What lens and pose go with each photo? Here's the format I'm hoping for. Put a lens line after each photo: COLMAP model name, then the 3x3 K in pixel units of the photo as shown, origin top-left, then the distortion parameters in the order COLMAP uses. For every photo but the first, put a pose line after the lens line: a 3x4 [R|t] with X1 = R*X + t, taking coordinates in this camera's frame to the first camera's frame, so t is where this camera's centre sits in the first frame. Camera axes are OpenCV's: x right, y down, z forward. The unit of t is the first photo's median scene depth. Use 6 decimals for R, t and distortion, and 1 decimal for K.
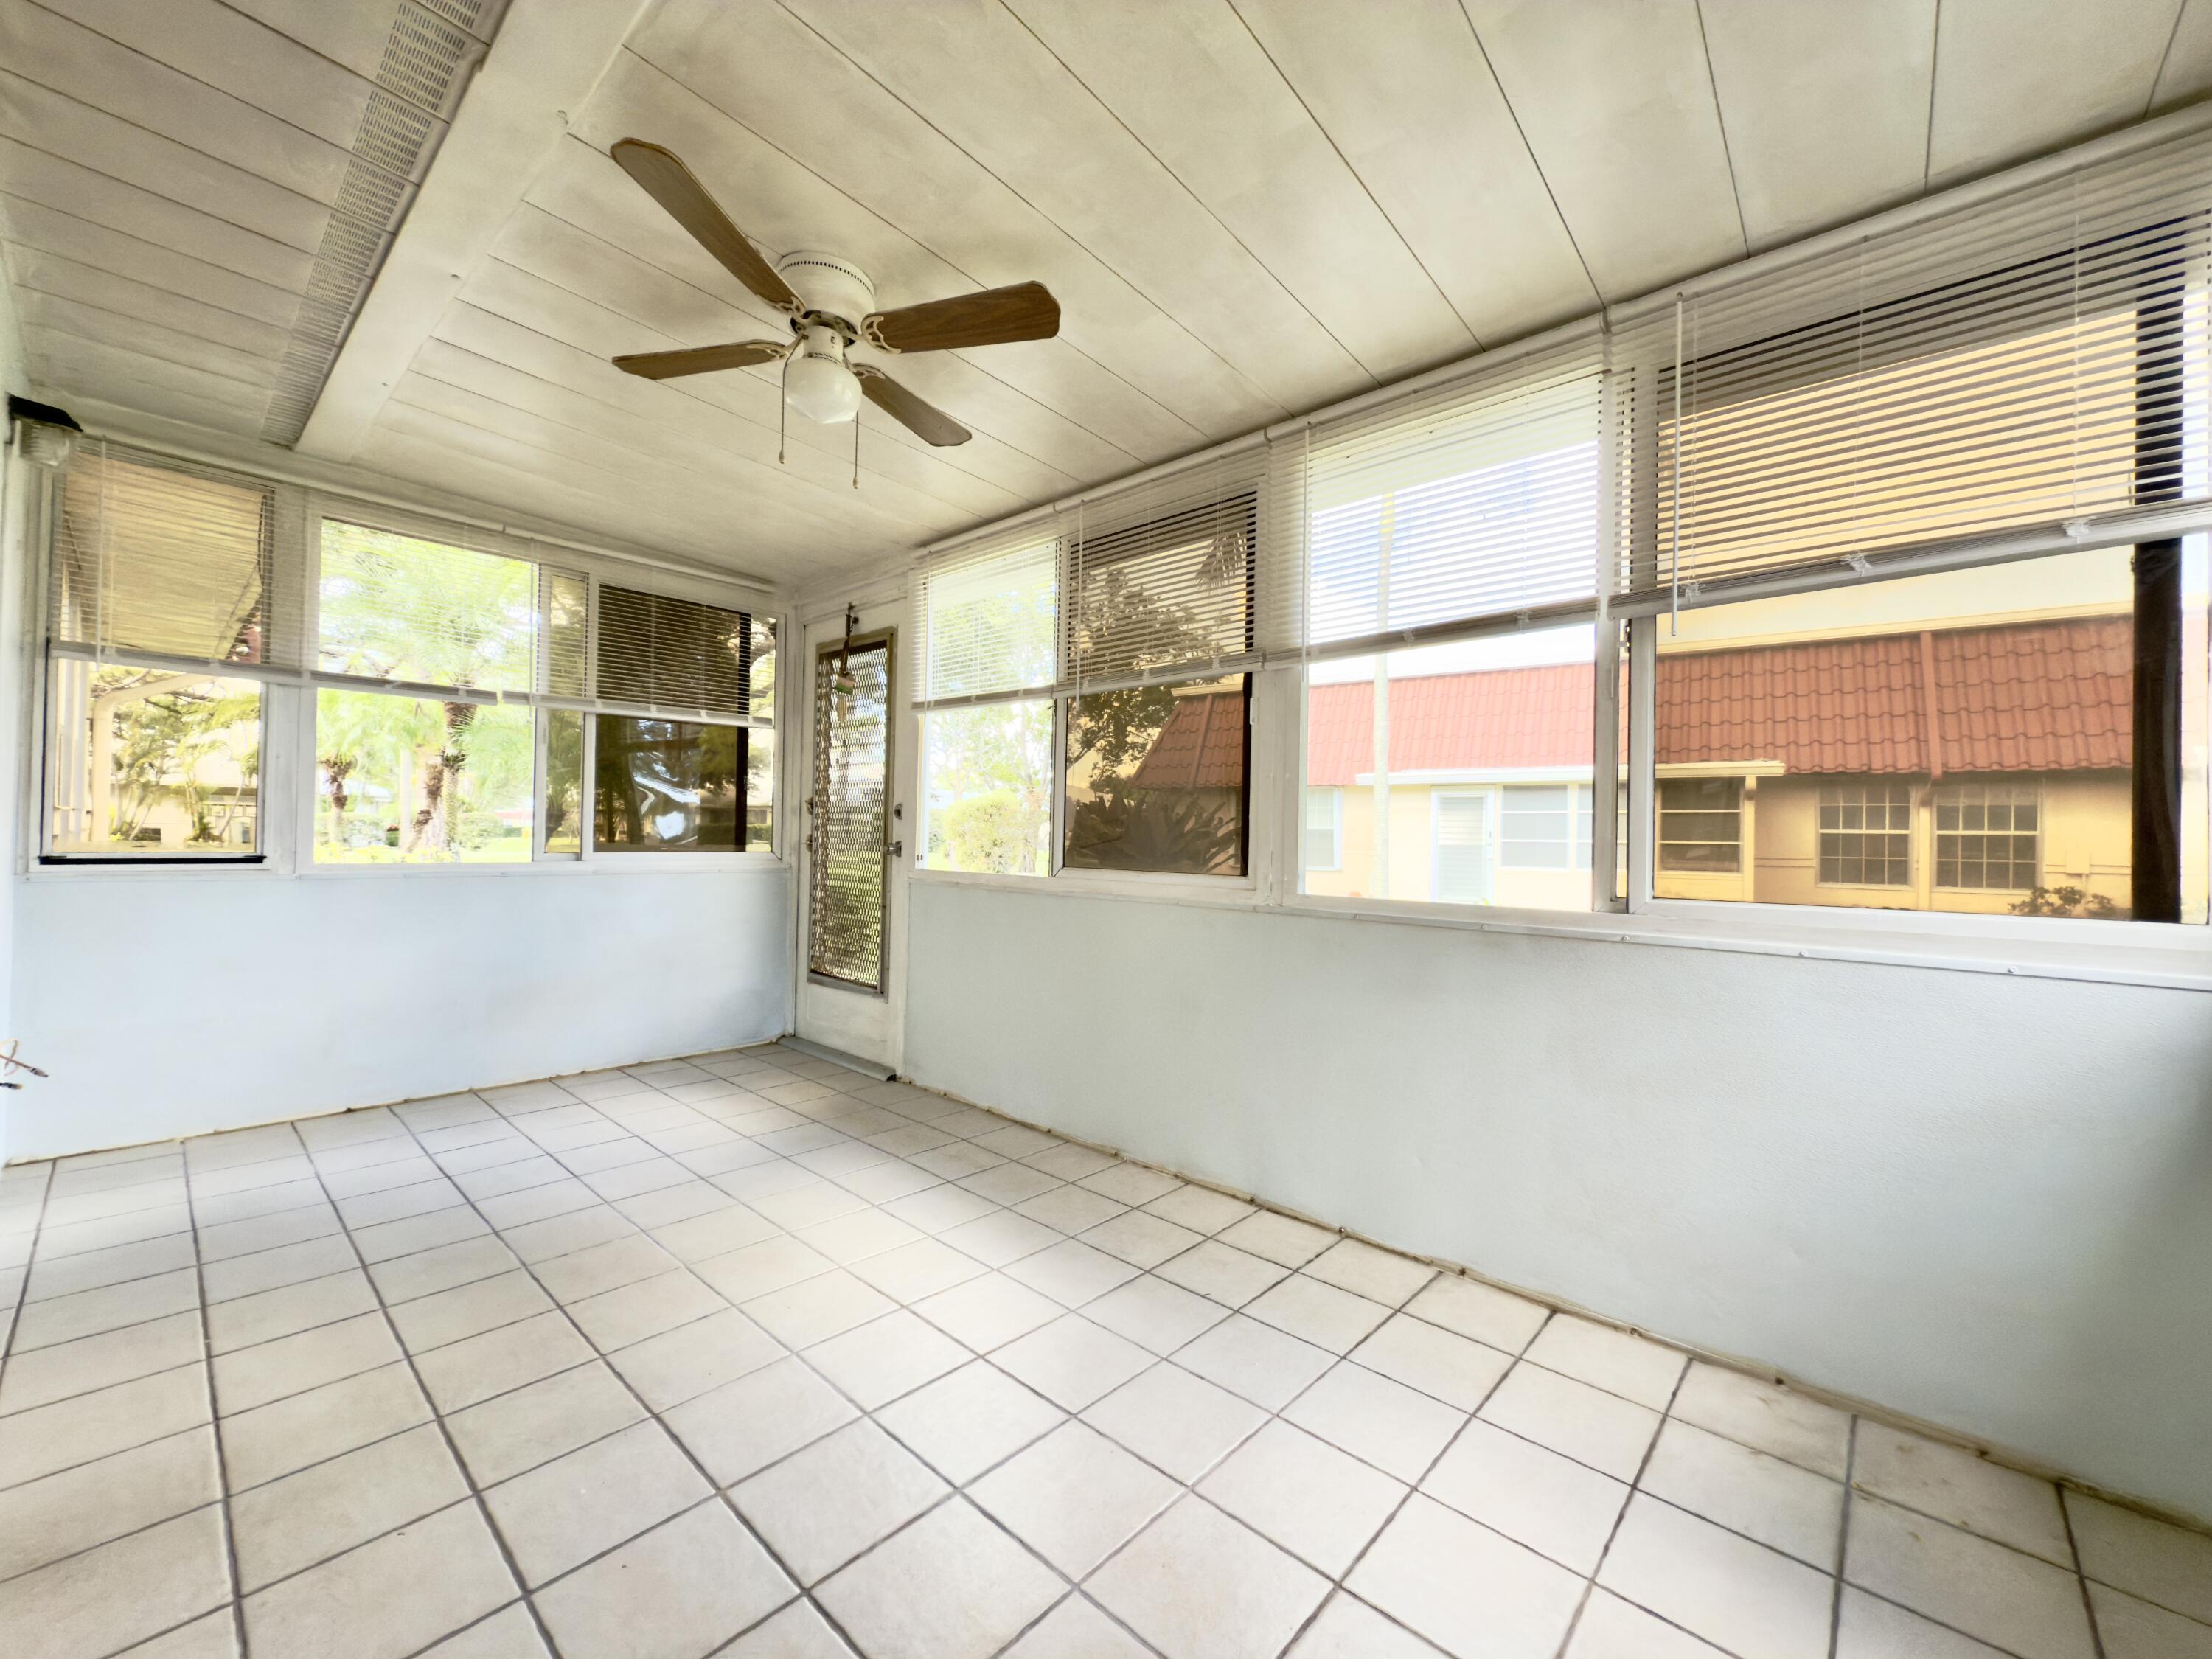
lens RADIAL K [[886.2, 0, 1105.3], [0, 886.2, 829.1], [0, 0, 1]] dist [-0.000191, 0.000019]
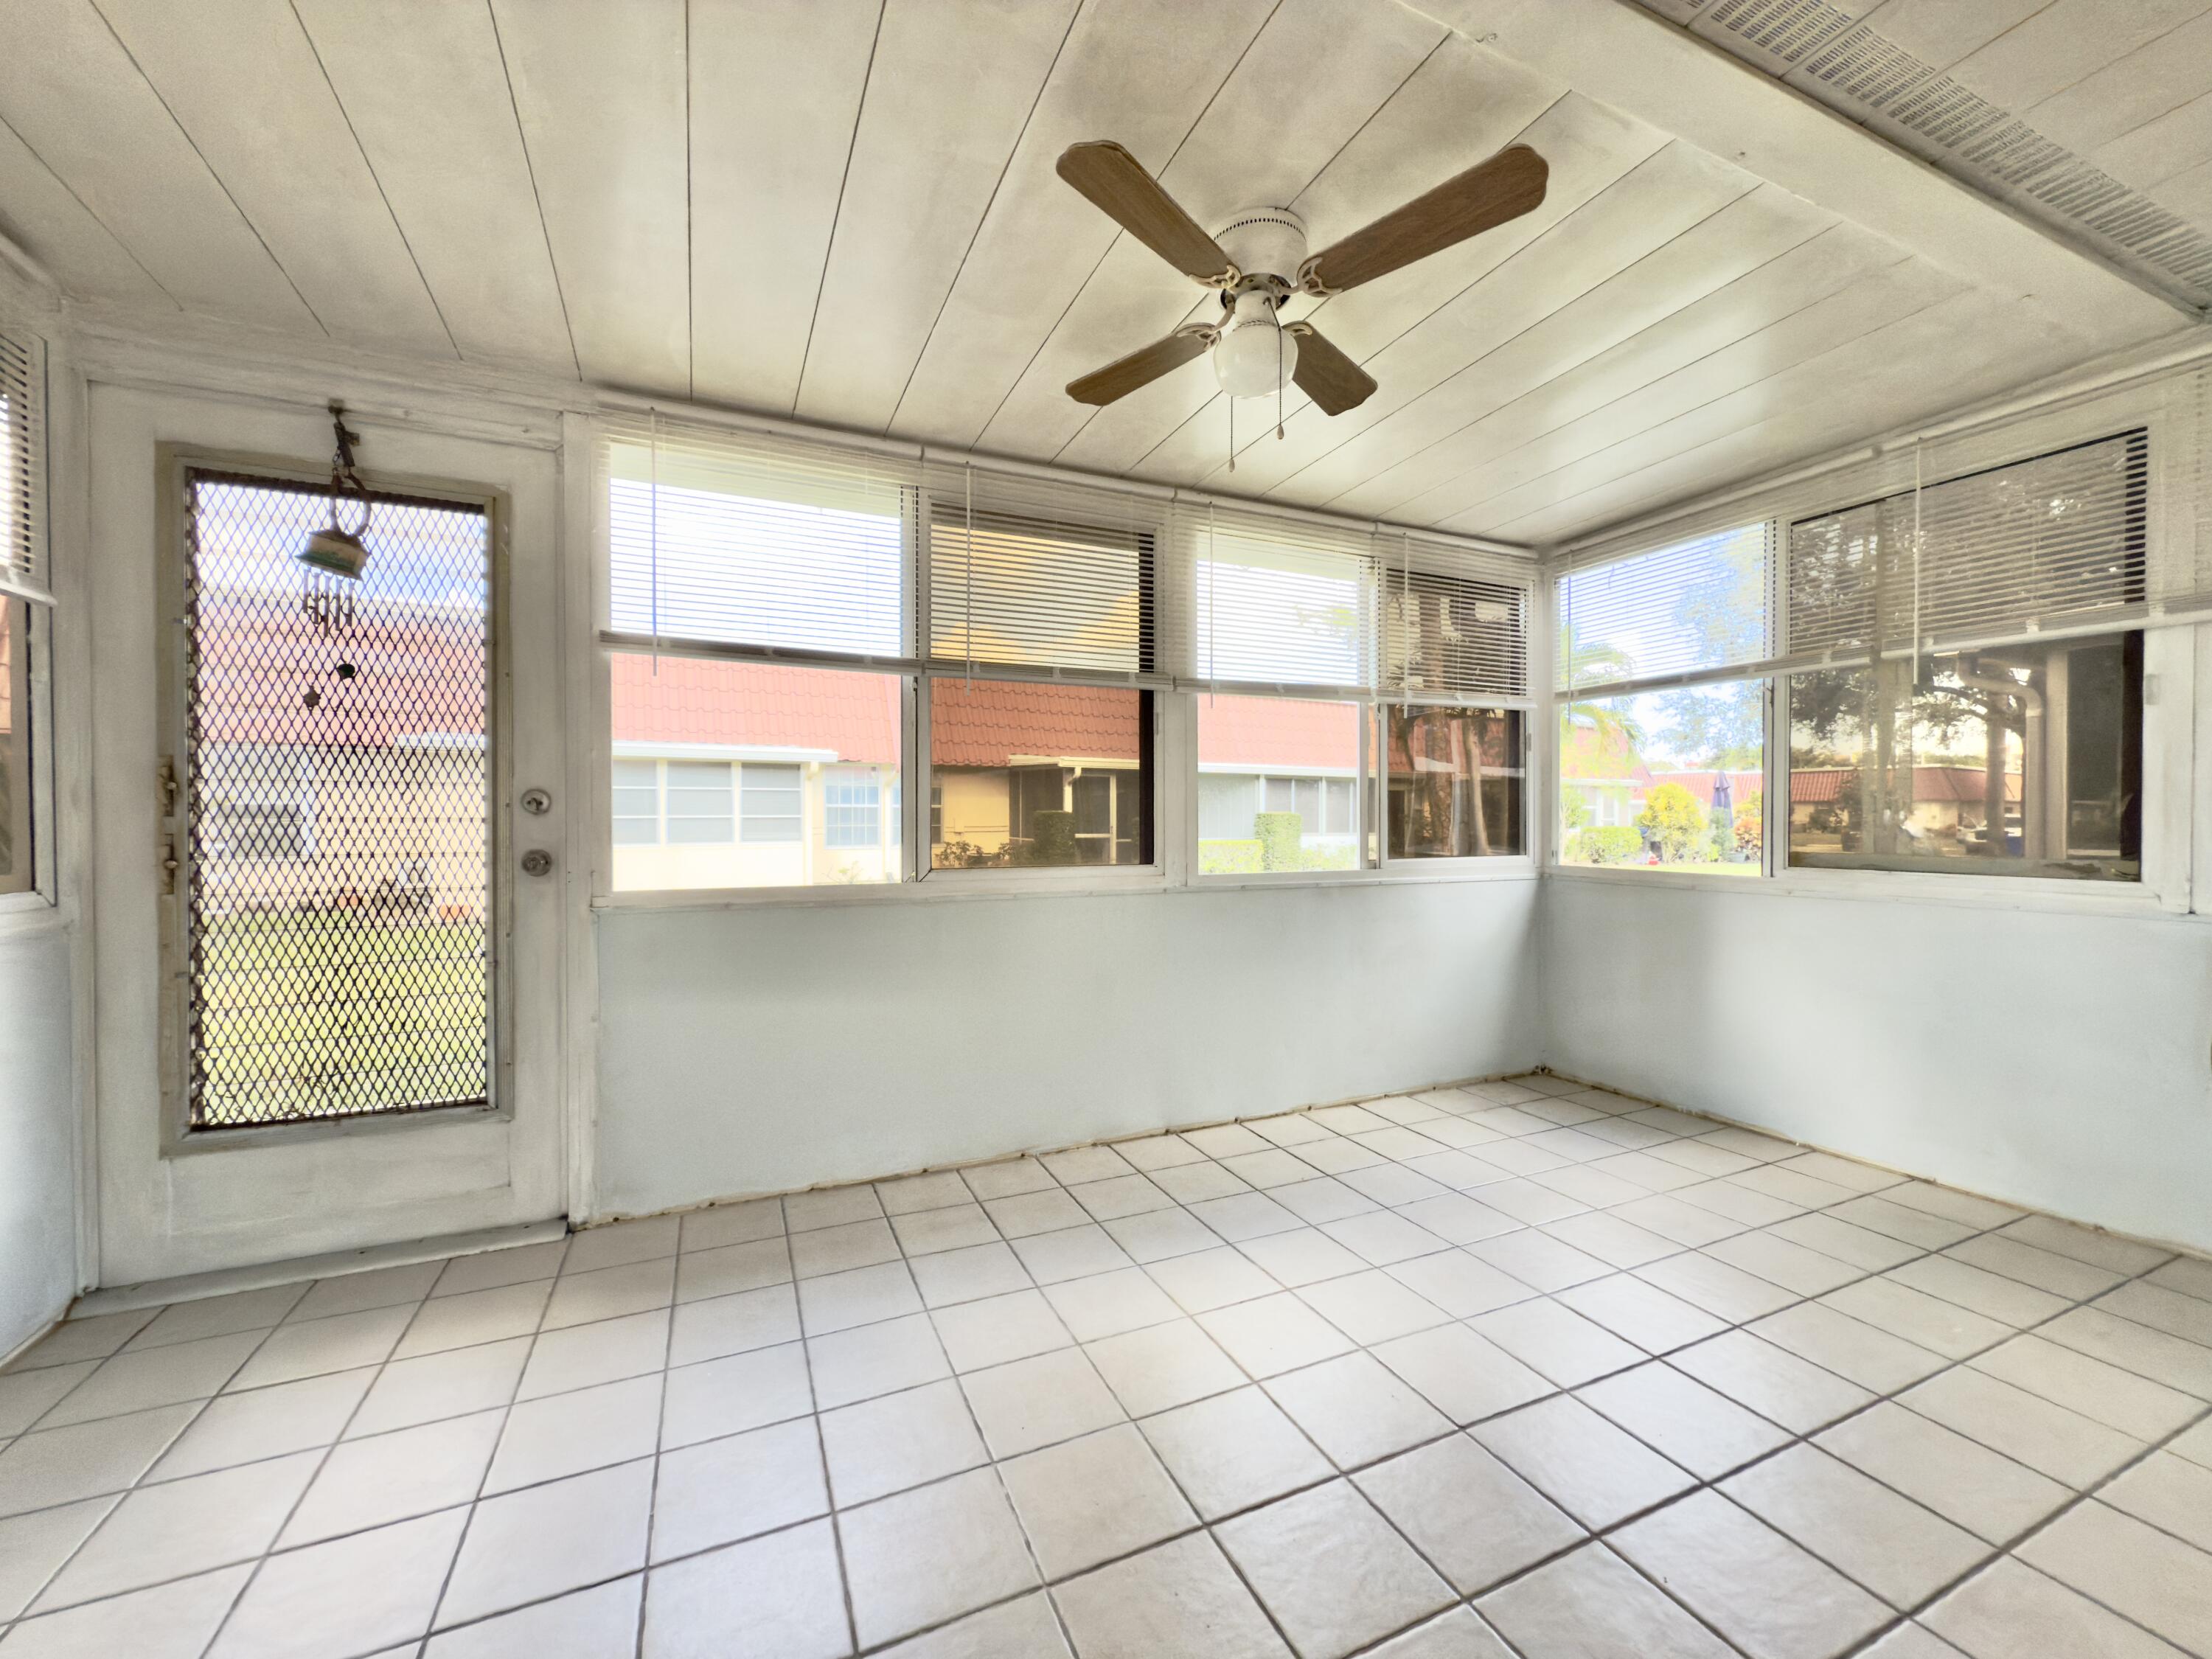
lens RADIAL K [[886.2, 0, 1108.6], [0, 886.2, 832.3], [0, 0, 1]] dist [-0.000191, 0.000019]
pose [[0.397917, -0.033809, 0.916798, -0.926599], [-0.001707, 0.999292, 0.037592, -0.032644], [-0.917420, -0.016523, 0.397578, 0.577421]]
